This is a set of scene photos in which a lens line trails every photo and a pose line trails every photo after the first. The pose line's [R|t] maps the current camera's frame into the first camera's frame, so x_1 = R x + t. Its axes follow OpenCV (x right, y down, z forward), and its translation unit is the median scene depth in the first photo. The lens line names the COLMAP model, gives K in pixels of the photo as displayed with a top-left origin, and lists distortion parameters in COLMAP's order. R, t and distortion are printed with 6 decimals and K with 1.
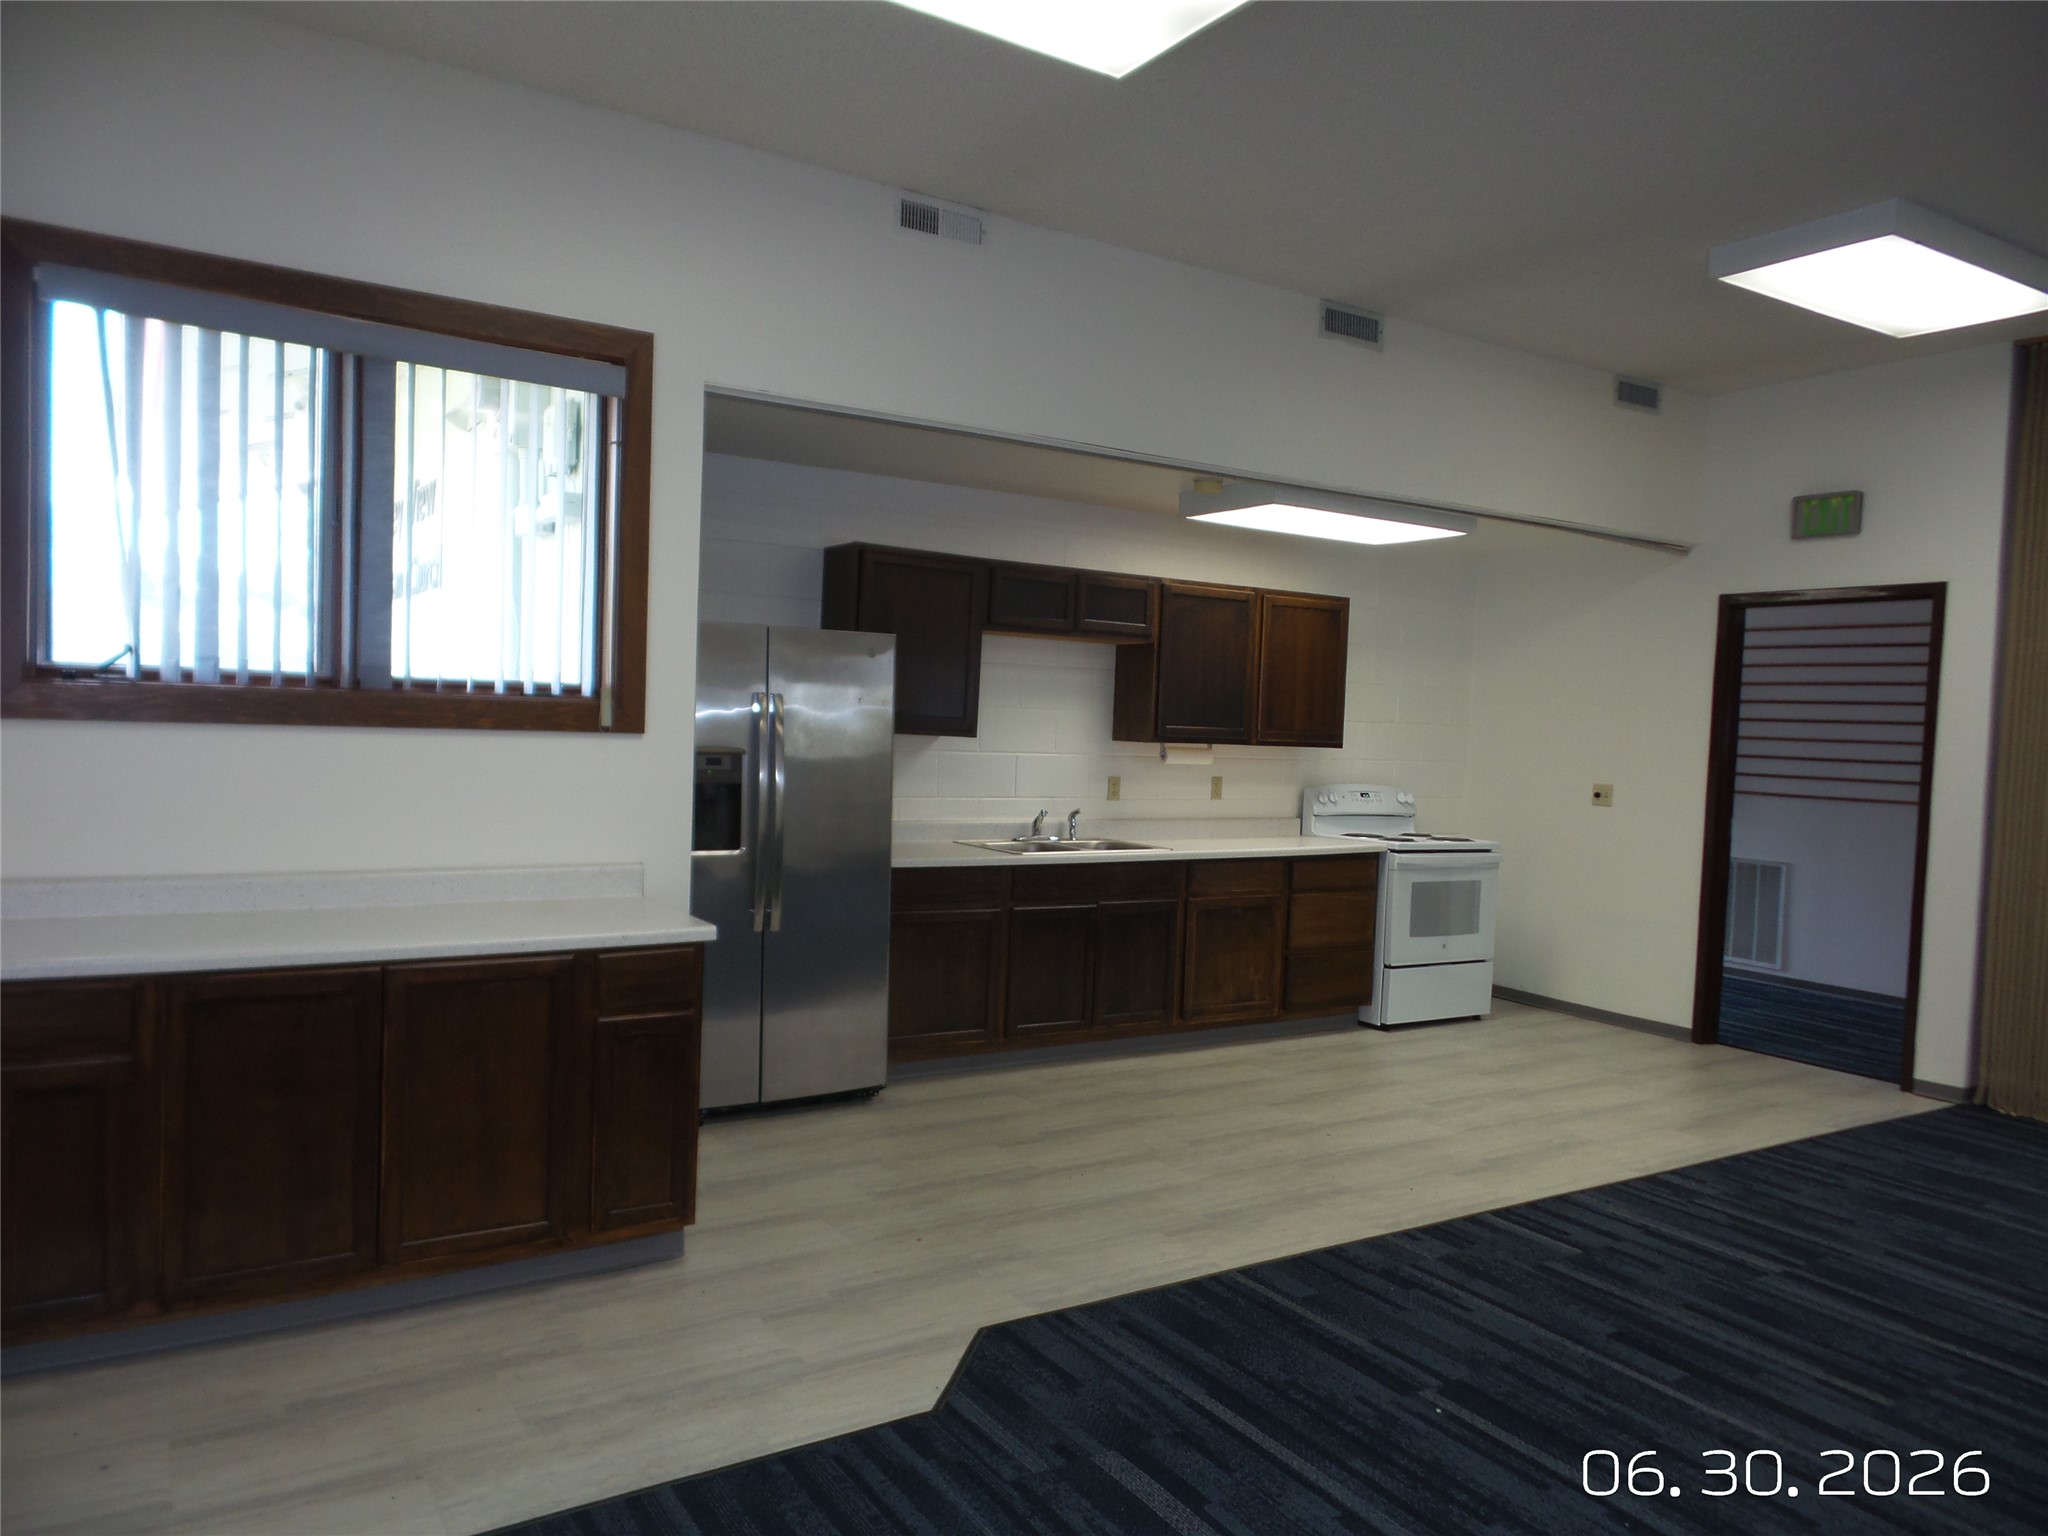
lens RADIAL K [[1428.4, 0, 1029.0], [0, 1428.4, 776.0], [0, 0, 1]] dist [0.016670, -0.009860]
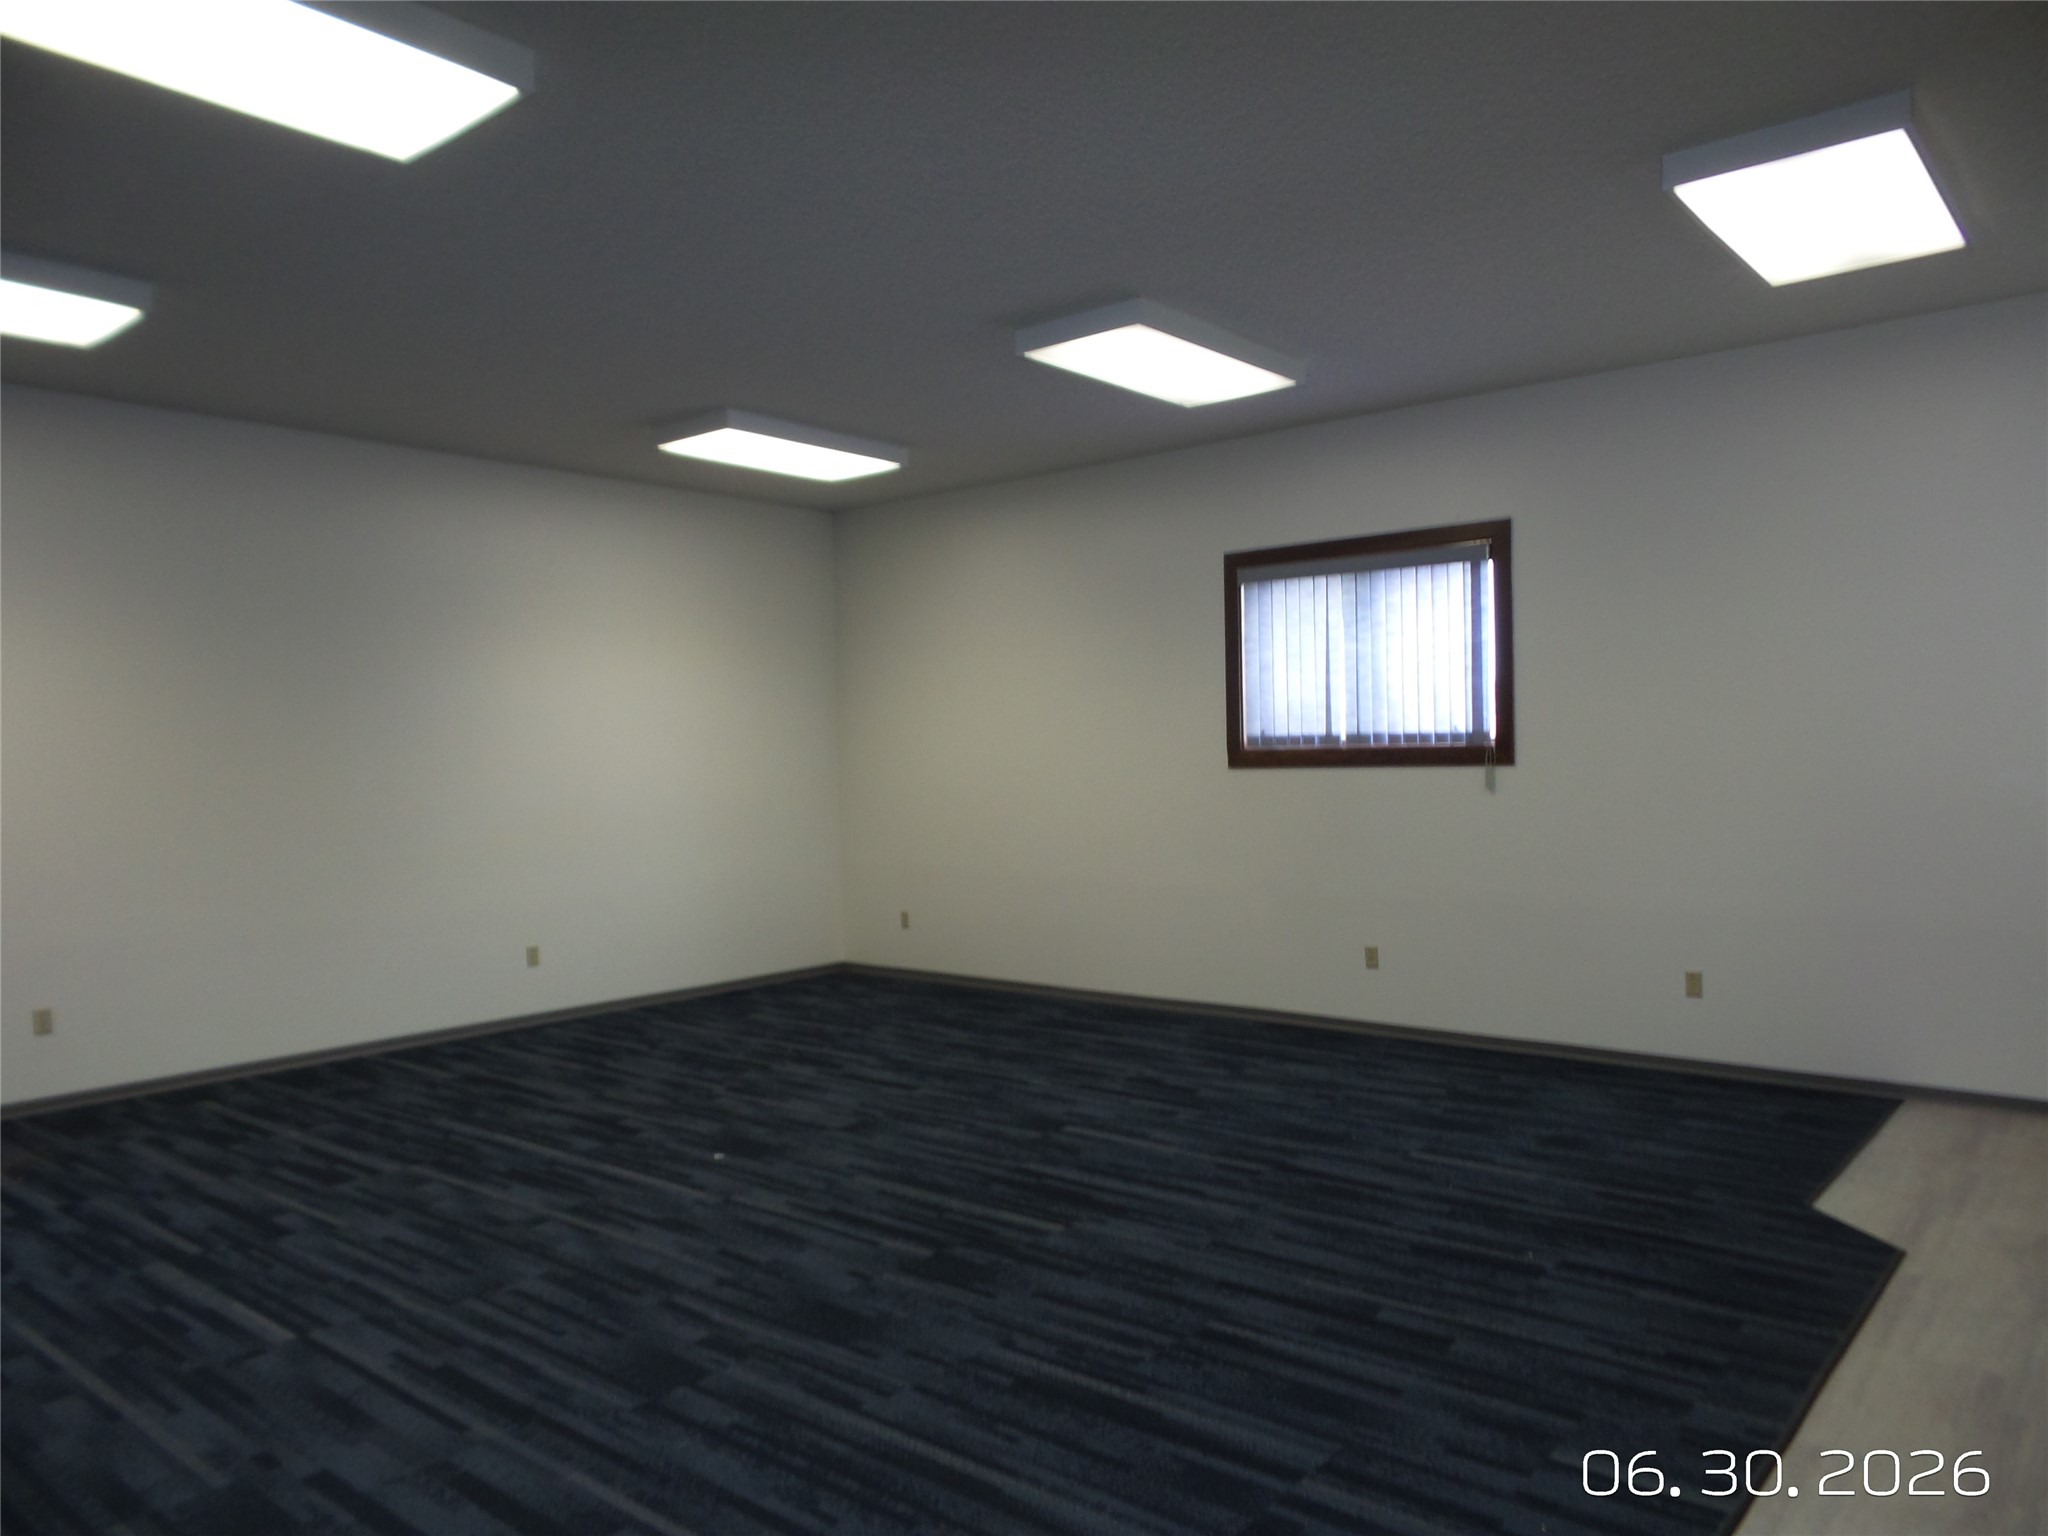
lens RADIAL K [[1428.4, 0, 1028.5], [0, 1428.4, 773.0], [0, 0, 1]] dist [0.016670, -0.009860]
pose [[-0.953018, -0.016198, -0.302480, 0.618524], [-0.030429, 0.998637, 0.042395, -0.021287], [0.301381, 0.049608, -0.952212, 1.146777]]
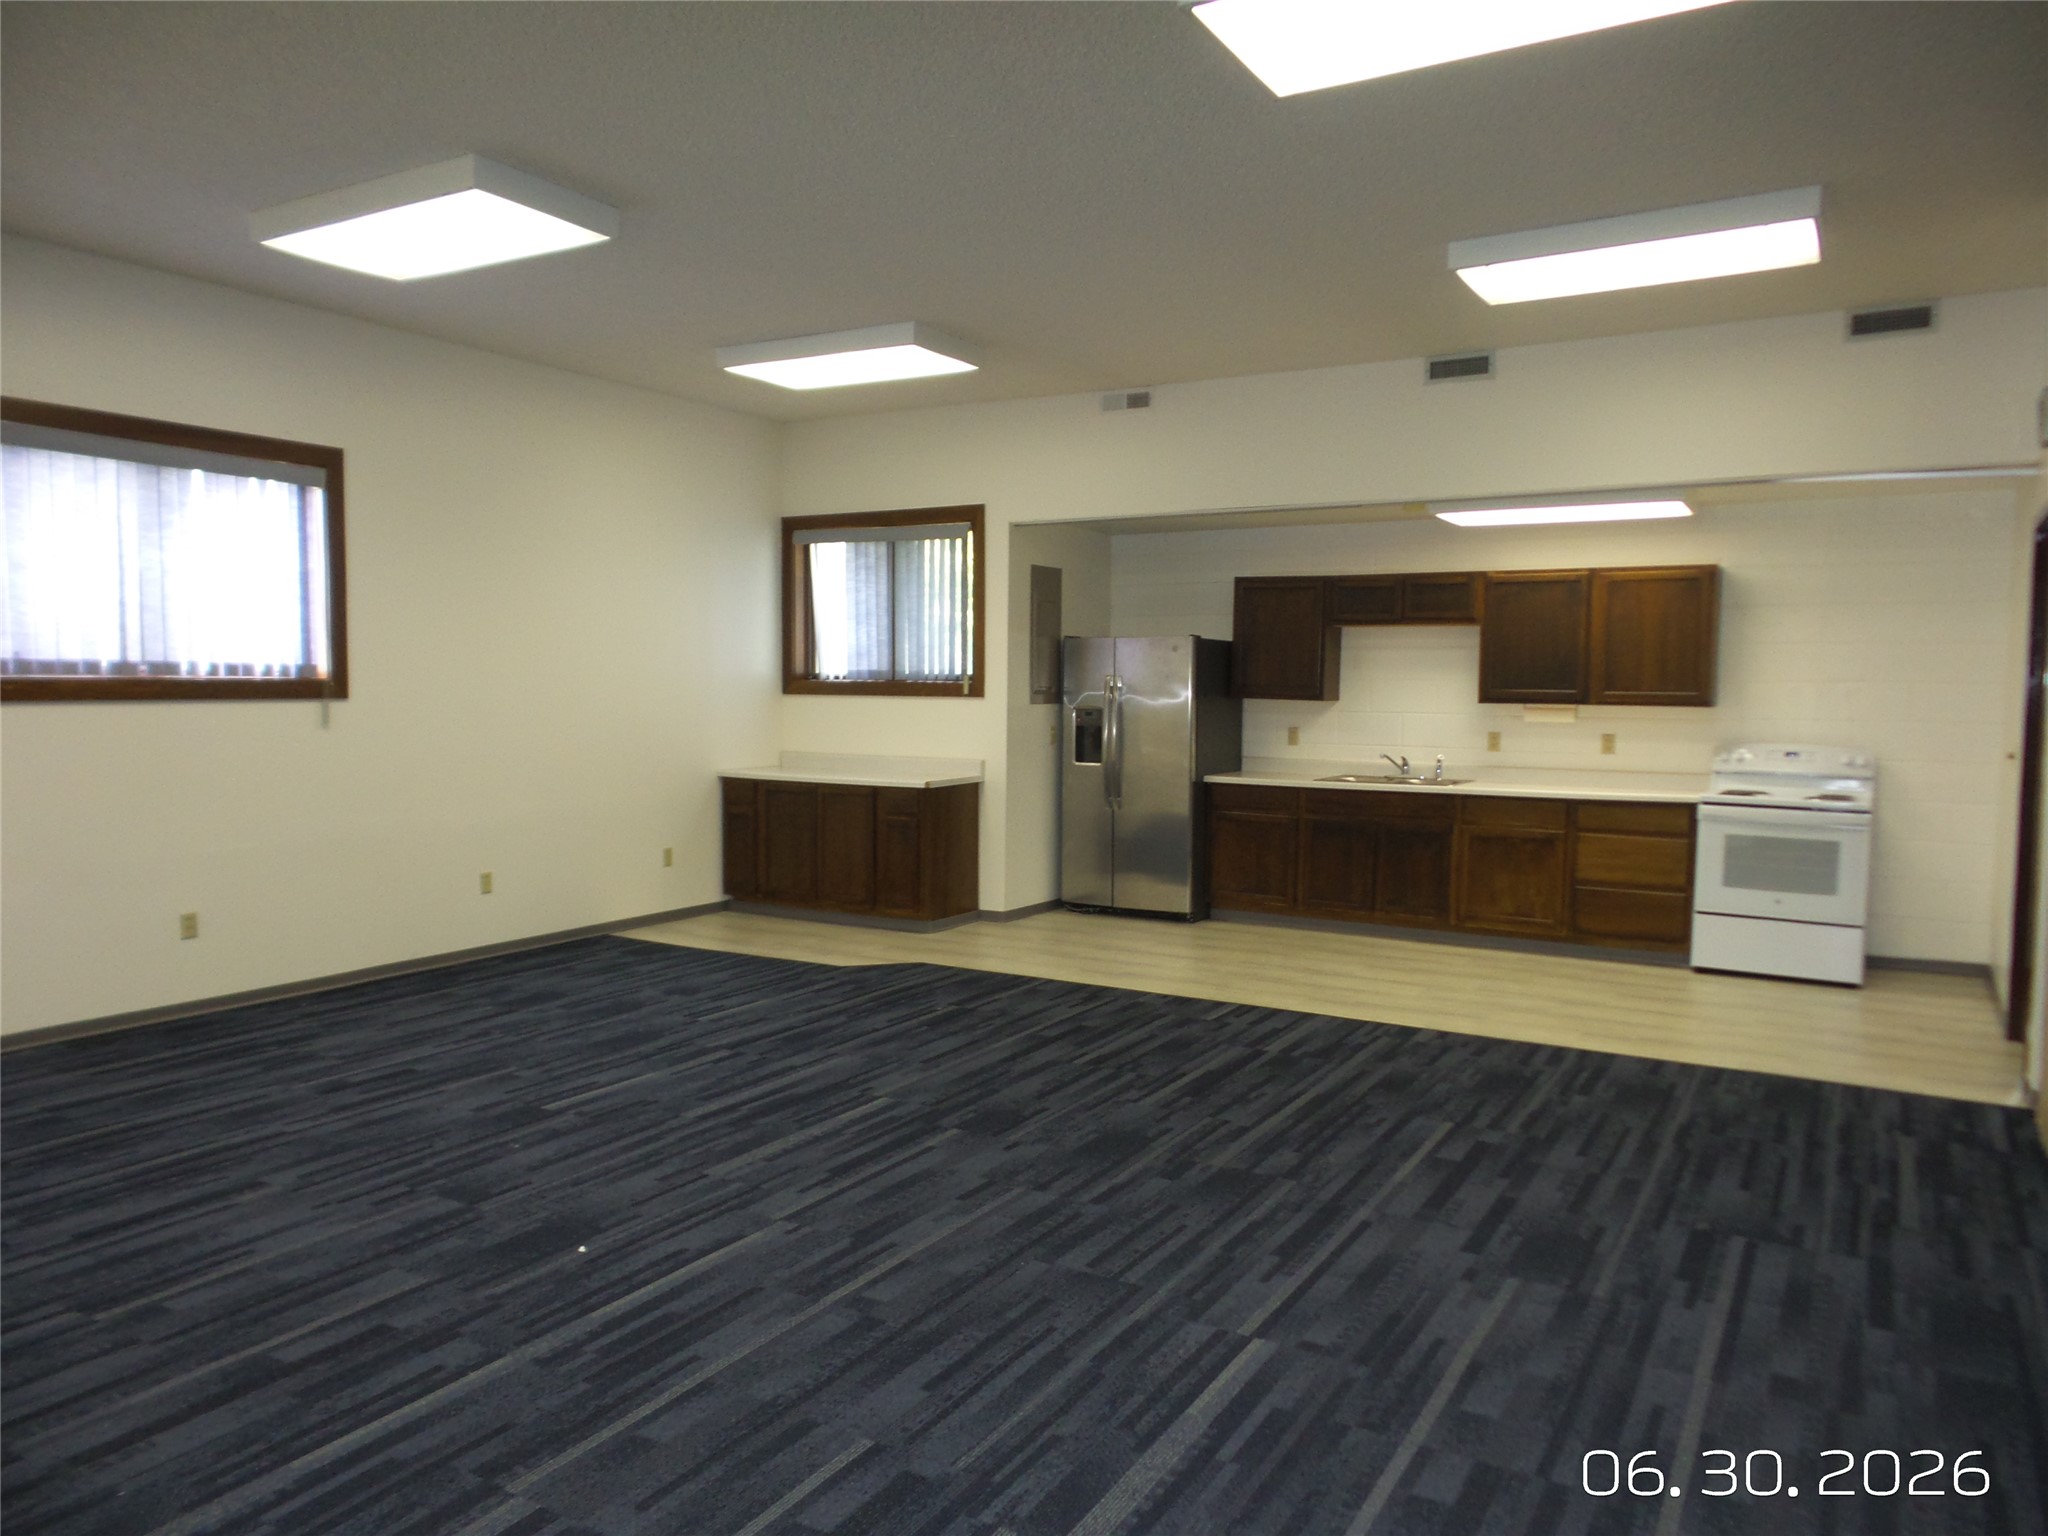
lens RADIAL K [[1428.4, 0, 1030.2], [0, 1428.4, 772.0], [0, 0, 1]] dist [0.016670, -0.009860]
pose [[0.452676, 0.022927, -0.891380, 1.197841], [-0.029511, 0.999507, 0.010722, 0.040813], [0.891186, 0.021451, 0.453130, 0.095748]]
